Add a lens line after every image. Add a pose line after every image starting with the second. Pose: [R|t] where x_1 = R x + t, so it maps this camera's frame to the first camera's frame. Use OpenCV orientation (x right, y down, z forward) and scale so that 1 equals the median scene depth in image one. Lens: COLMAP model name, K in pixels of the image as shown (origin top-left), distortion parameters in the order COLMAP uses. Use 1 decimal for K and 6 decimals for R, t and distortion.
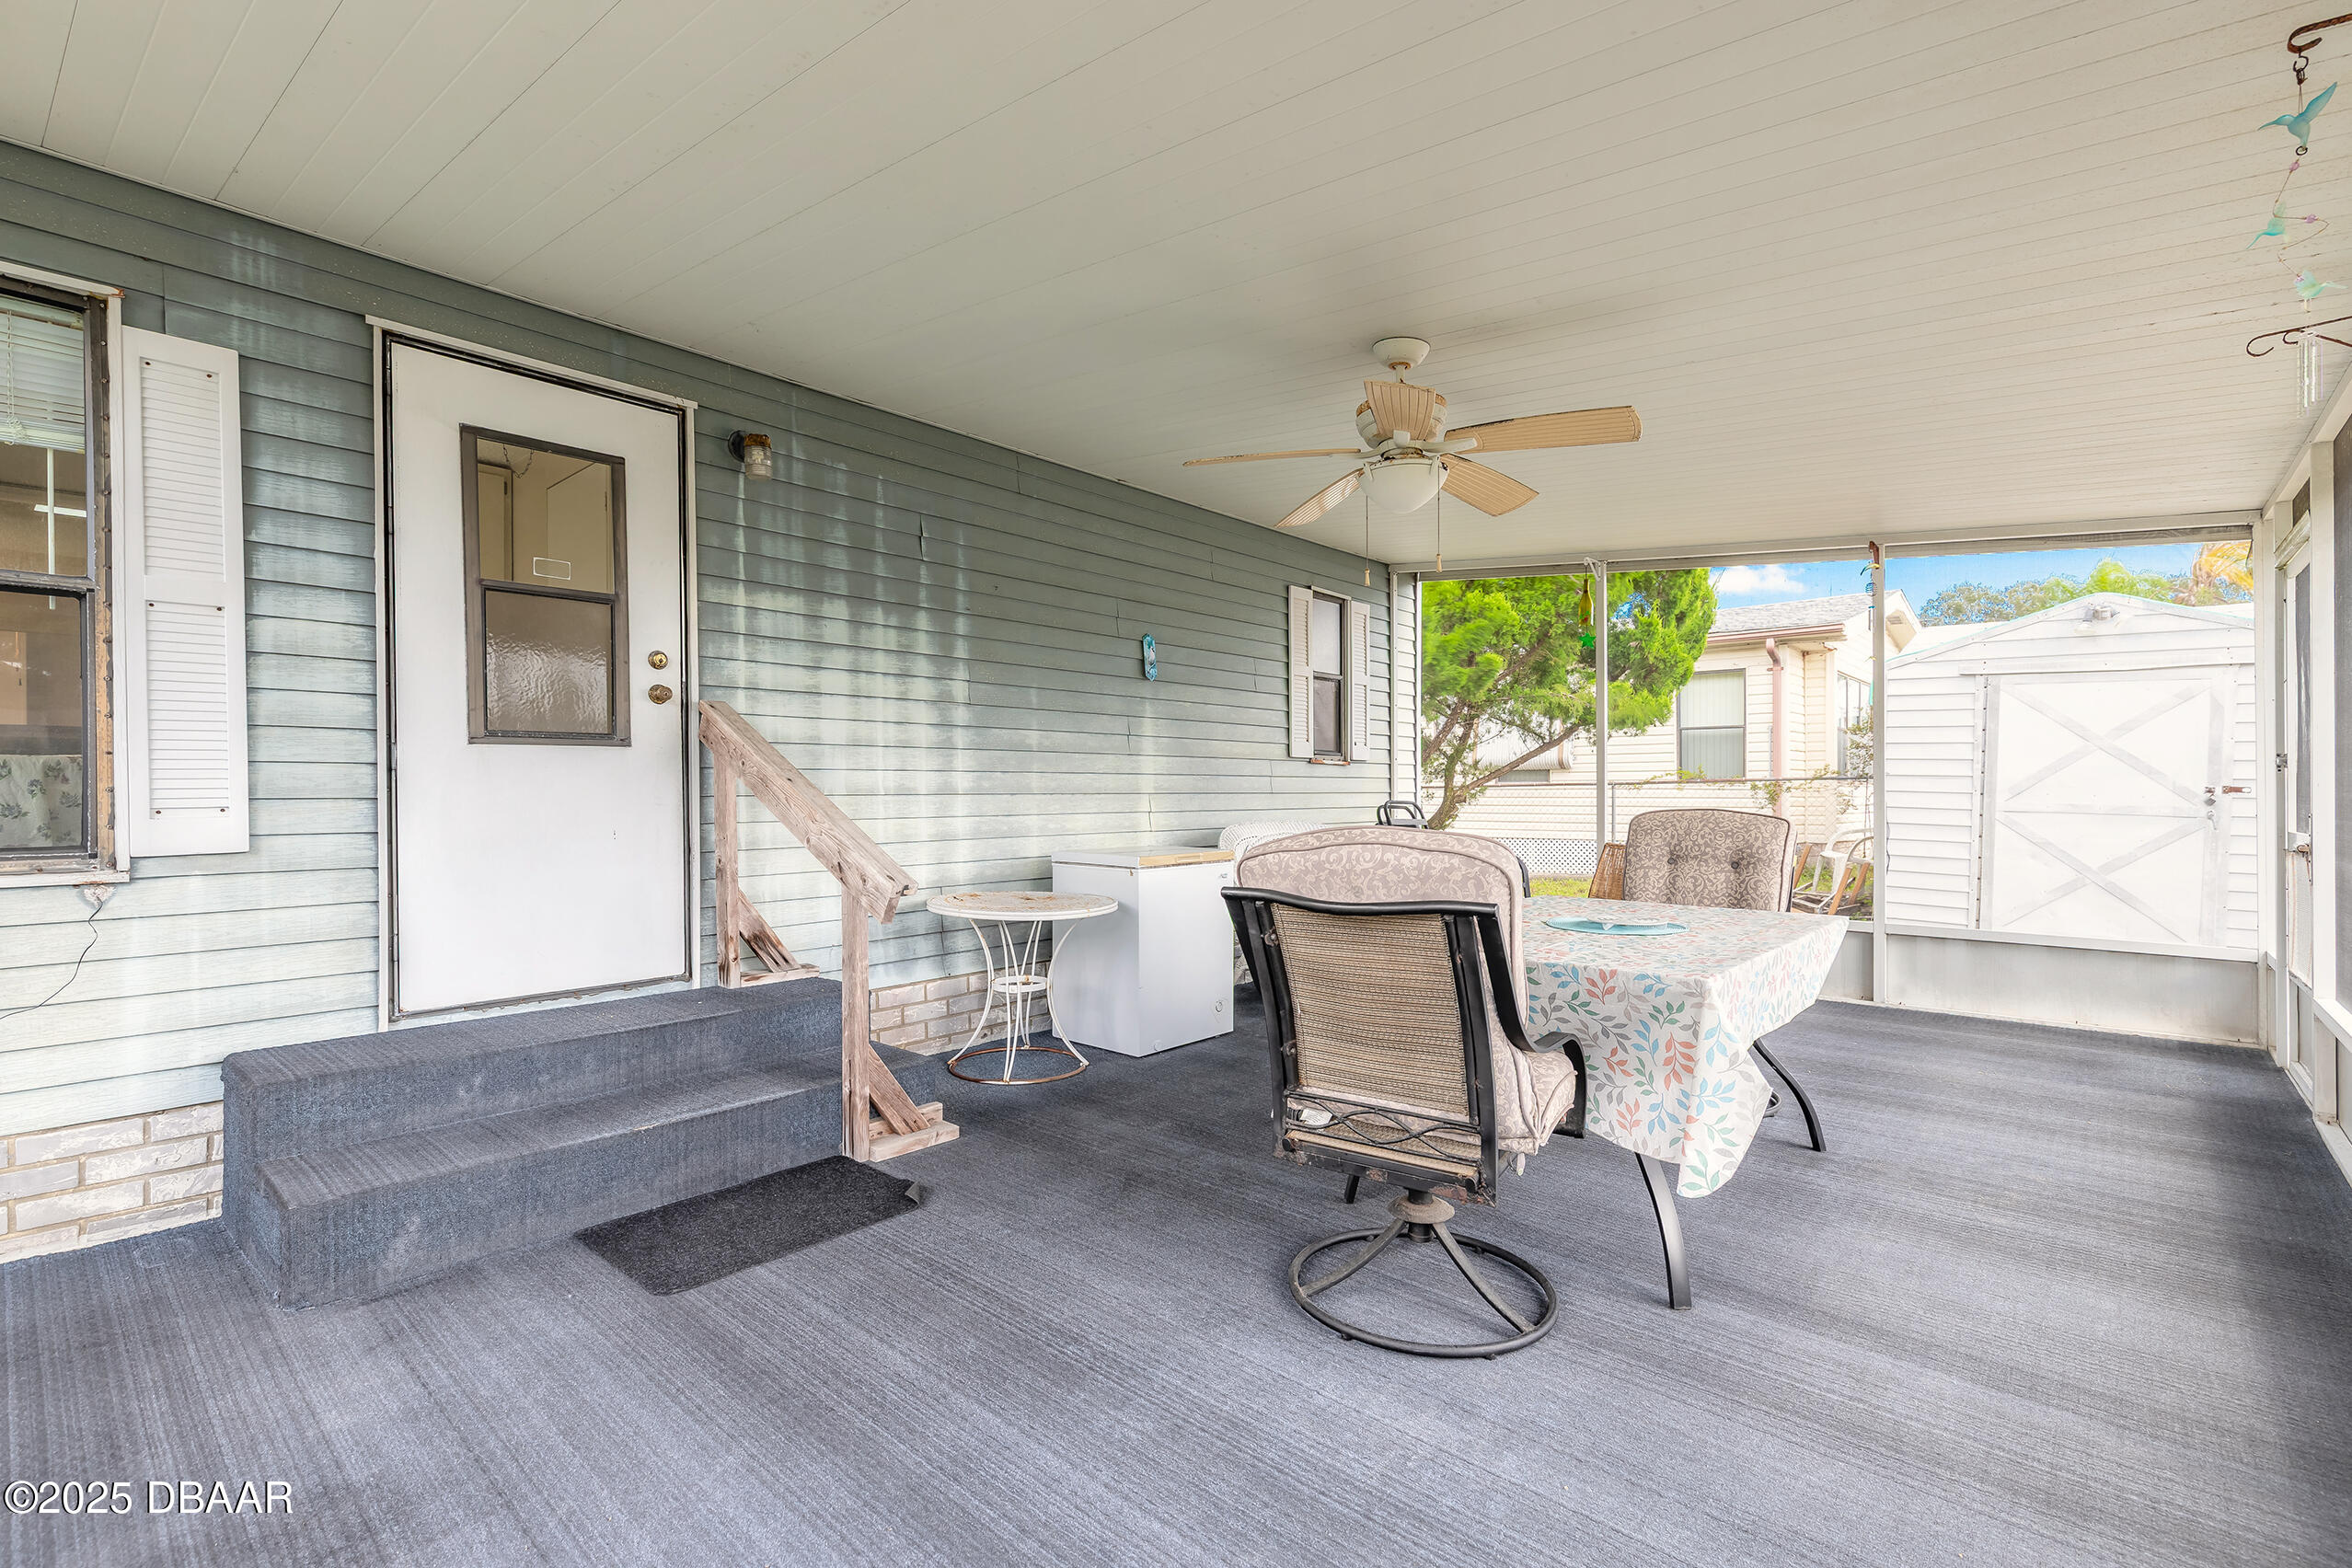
lens RADIAL K [[1058.9, 0, 1173.9], [0, 1058.9, 789.9], [0, 0, 1]] dist [0.005001, -0.001271]
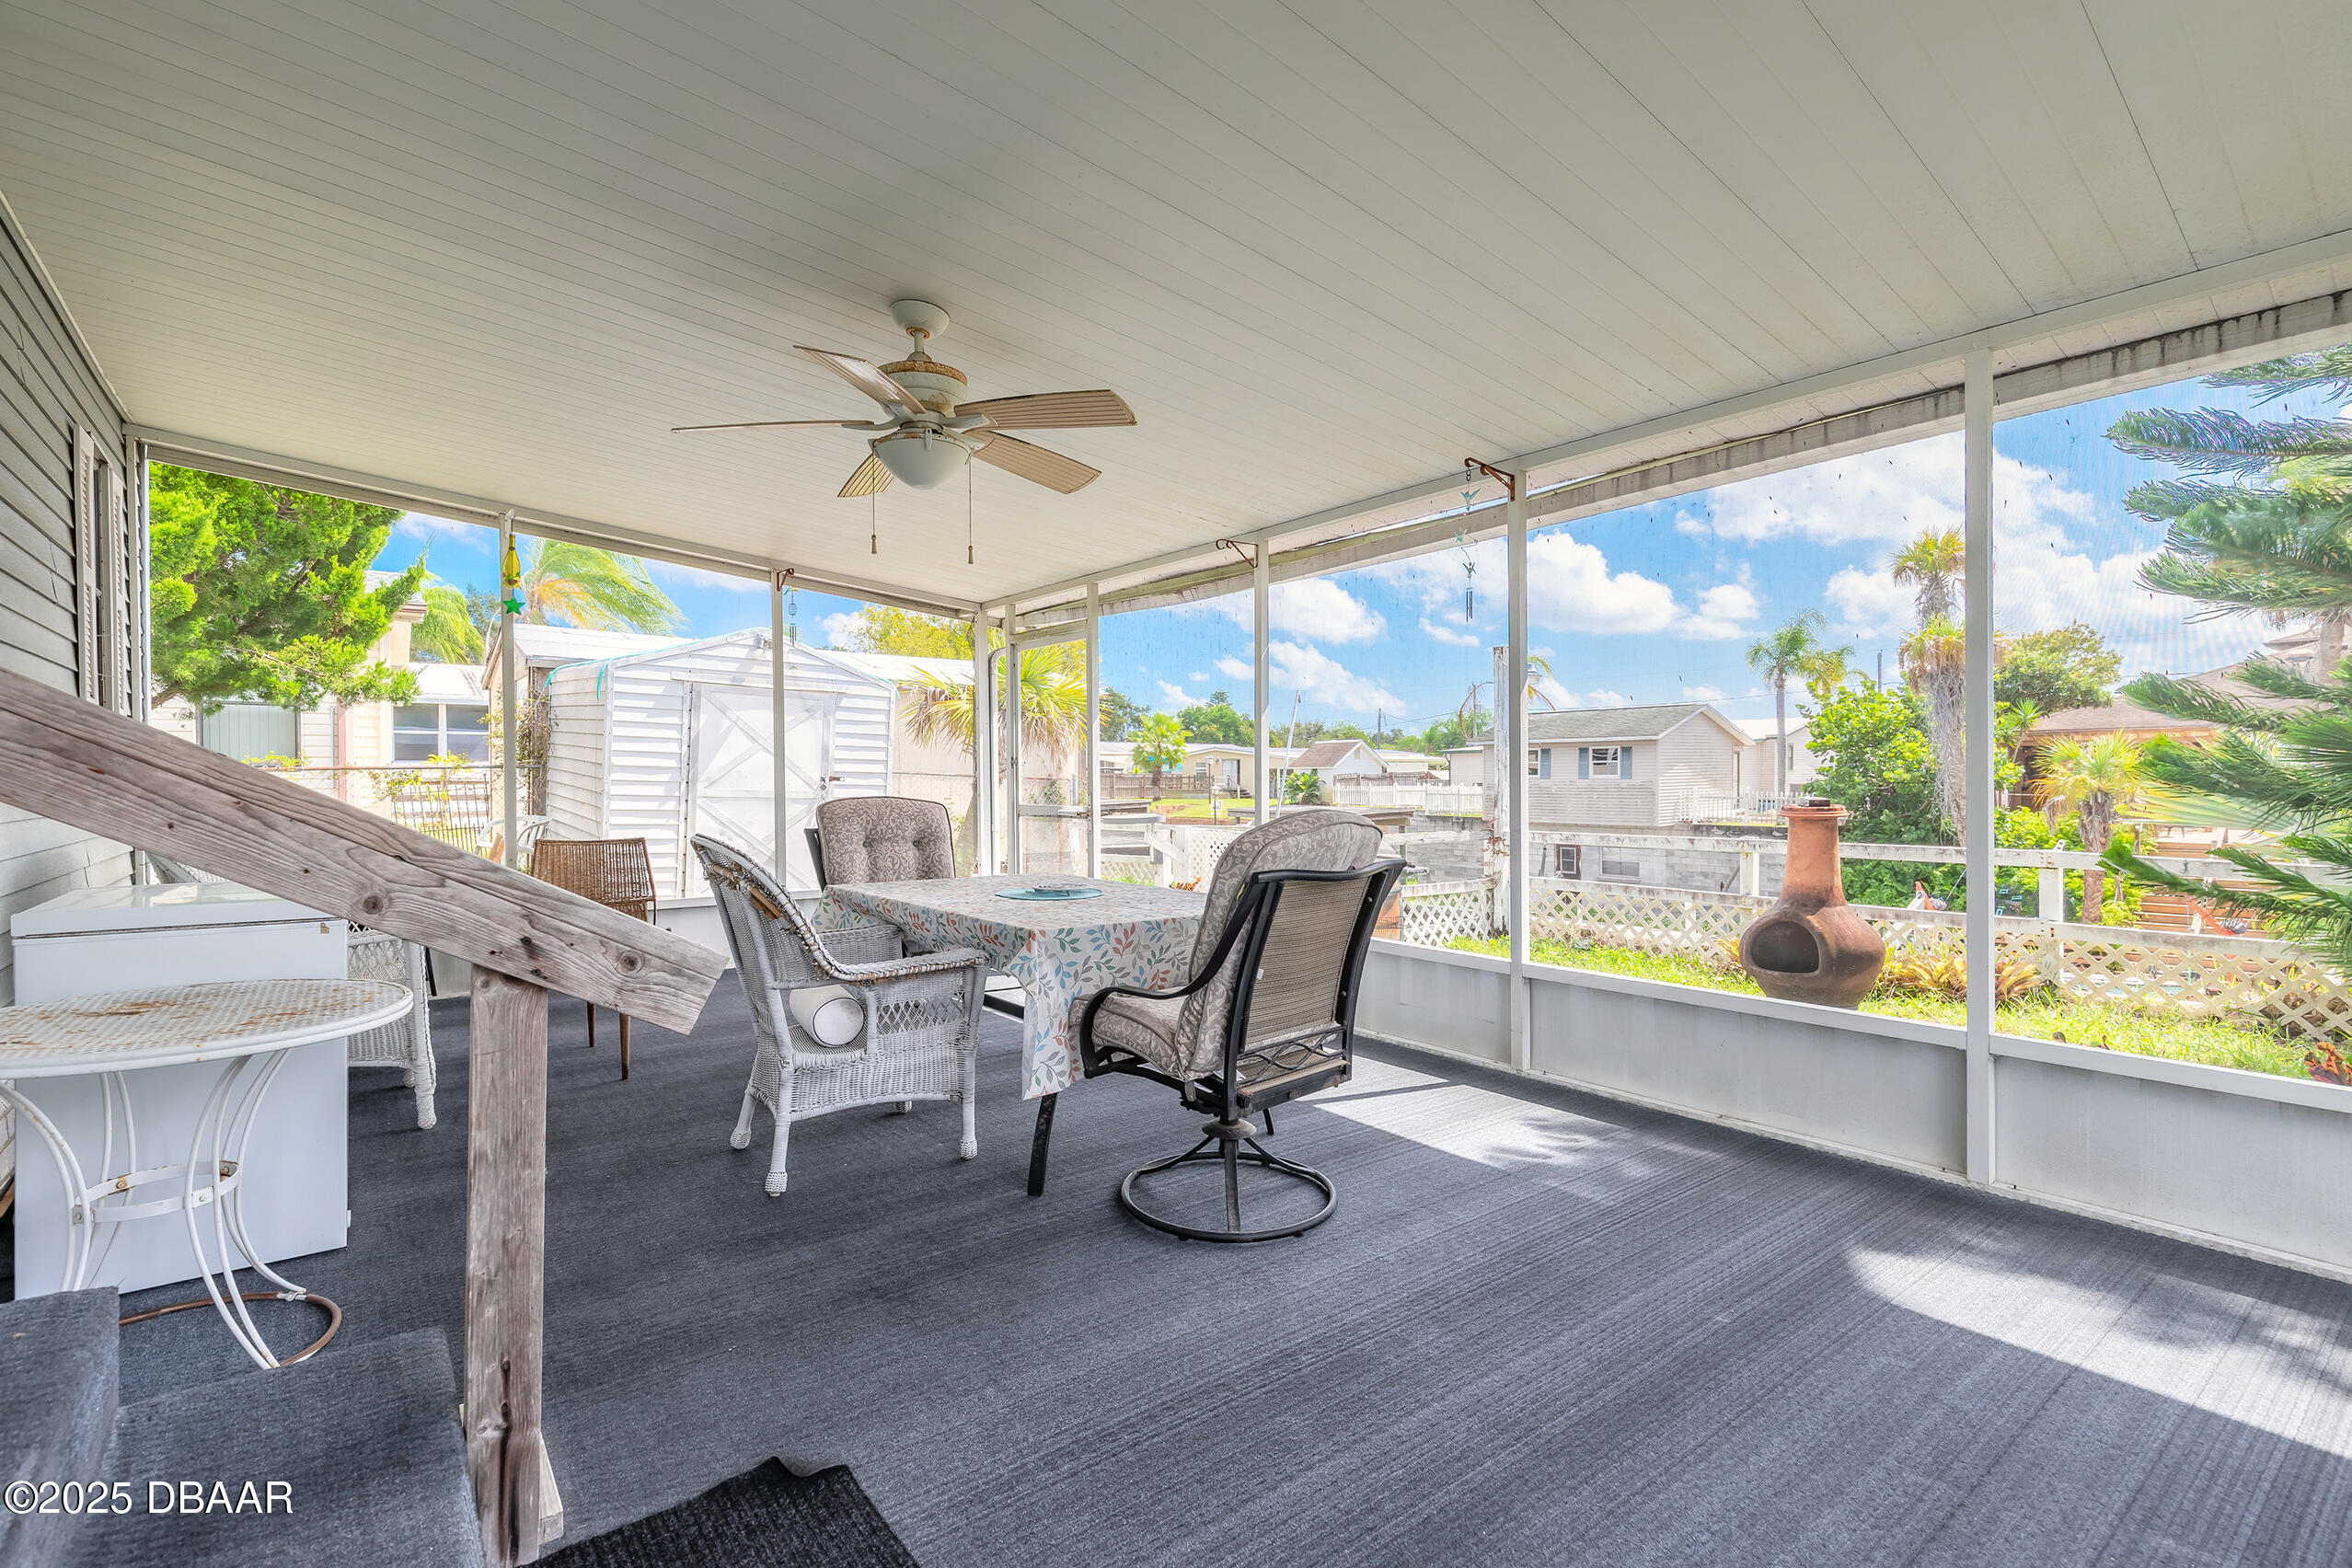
lens RADIAL K [[1058.9, 0, 1165.8], [0, 1058.9, 785.6], [0, 0, 1]] dist [0.005001, -0.001271]
pose [[0.182342, -0.005789, 0.983218, -0.731279], [-0.000357, 0.999982, 0.005954, -0.000714], [-0.983235, -0.001437, 0.182337, 0.650546]]
